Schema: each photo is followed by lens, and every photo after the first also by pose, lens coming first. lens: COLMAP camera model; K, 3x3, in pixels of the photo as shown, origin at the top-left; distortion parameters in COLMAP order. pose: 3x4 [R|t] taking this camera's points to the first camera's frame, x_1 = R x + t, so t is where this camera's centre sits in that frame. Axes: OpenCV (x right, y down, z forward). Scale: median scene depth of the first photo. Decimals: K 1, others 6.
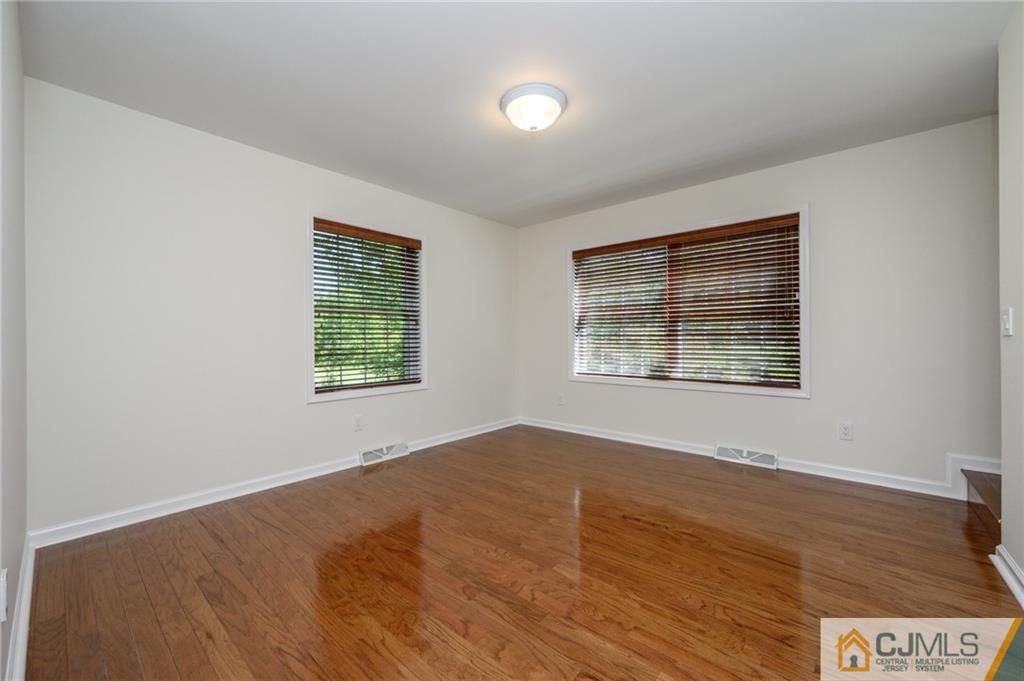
lens RADIAL K [[403.6, 0, 508.8], [0, 403.6, 339.1], [0, 0, 1]] dist [-0.002102, 0.001274]
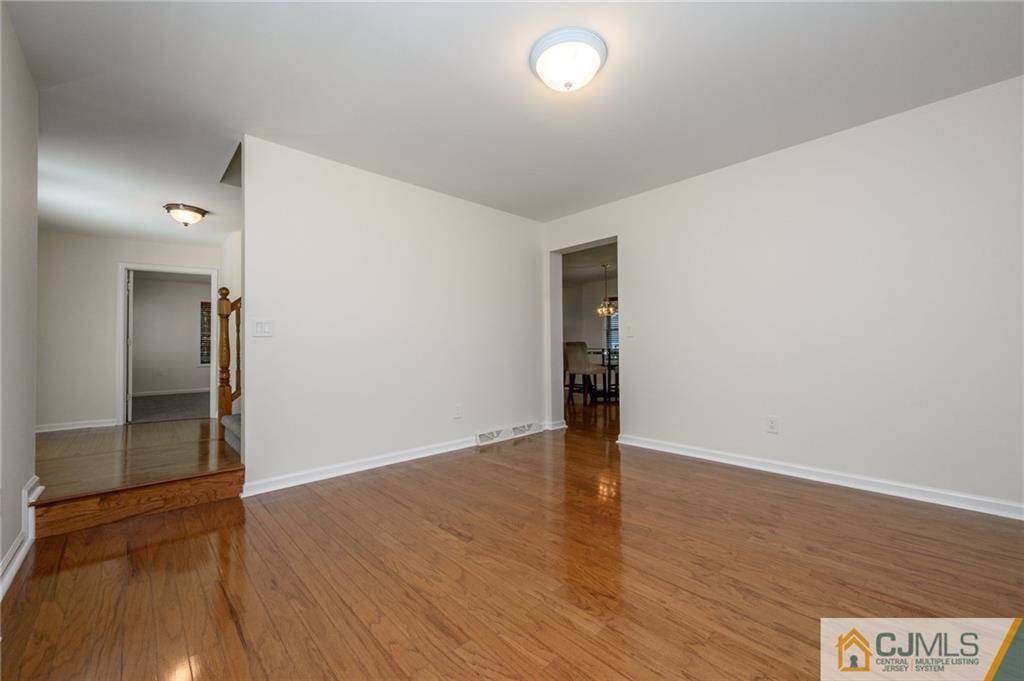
lens RADIAL K [[403.6, 0, 513.8], [0, 403.6, 342.7], [0, 0, 1]] dist [-0.002102, 0.001274]
pose [[-0.994965, 0.016649, 0.098826, 0.114094], [0.015891, 0.999838, -0.008451, 0.037350], [-0.098951, -0.006838, -0.995069, 2.037559]]
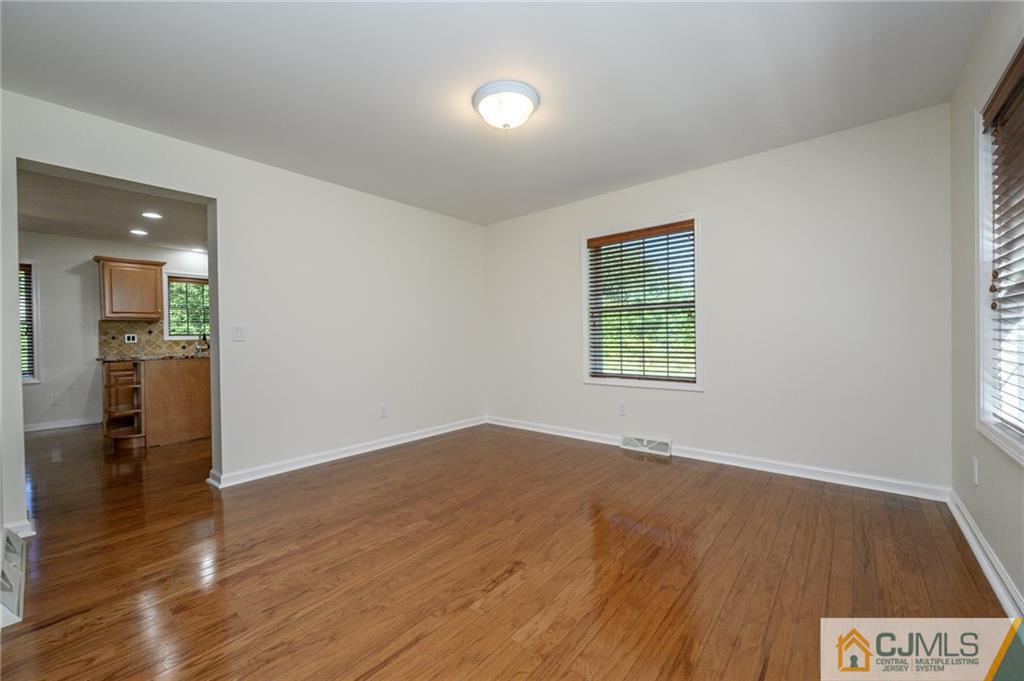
lens RADIAL K [[403.6, 0, 513.5], [0, 403.6, 338.3], [0, 0, 1]] dist [-0.002102, 0.001274]
pose [[0.015484, 0.008333, -0.999845, 1.177175], [0.015808, 0.999838, 0.008578, -0.002476], [0.999755, -0.015939, 0.015349, 1.088064]]
